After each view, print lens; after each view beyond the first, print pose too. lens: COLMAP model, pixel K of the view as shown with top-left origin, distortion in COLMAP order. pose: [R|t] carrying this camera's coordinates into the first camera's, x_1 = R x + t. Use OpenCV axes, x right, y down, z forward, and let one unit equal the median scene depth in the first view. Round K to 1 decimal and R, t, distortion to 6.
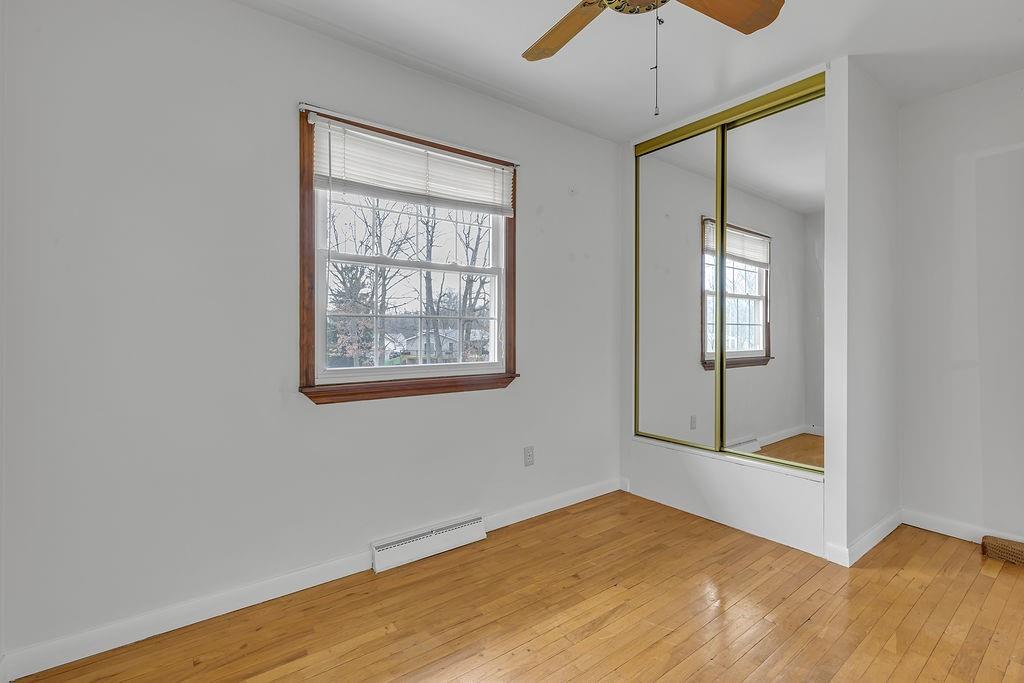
lens RADIAL K [[462.1, 0, 511.1], [0, 462.1, 331.8], [0, 0, 1]] dist [0.000633, -0.000169]
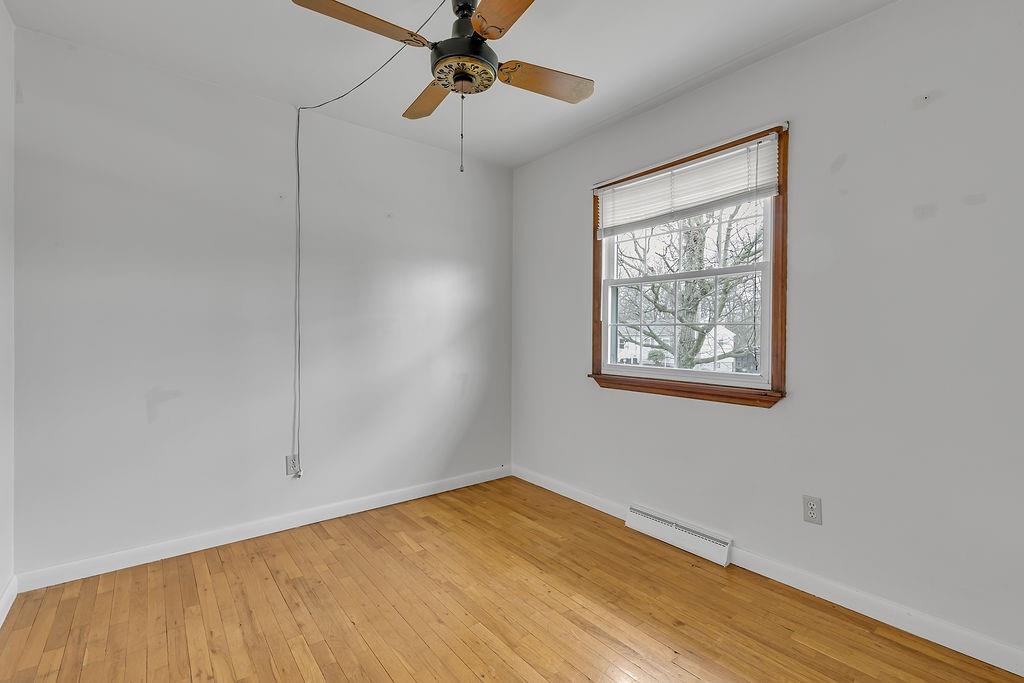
lens RADIAL K [[462.1, 0, 511.1], [0, 462.1, 331.8], [0, 0, 1]] dist [0.000633, -0.000169]
pose [[0.016219, 0.001247, -0.999868, 0.961255], [0.003150, 0.999994, 0.001298, -0.018586], [0.999863, -0.003170, 0.016215, 0.646171]]
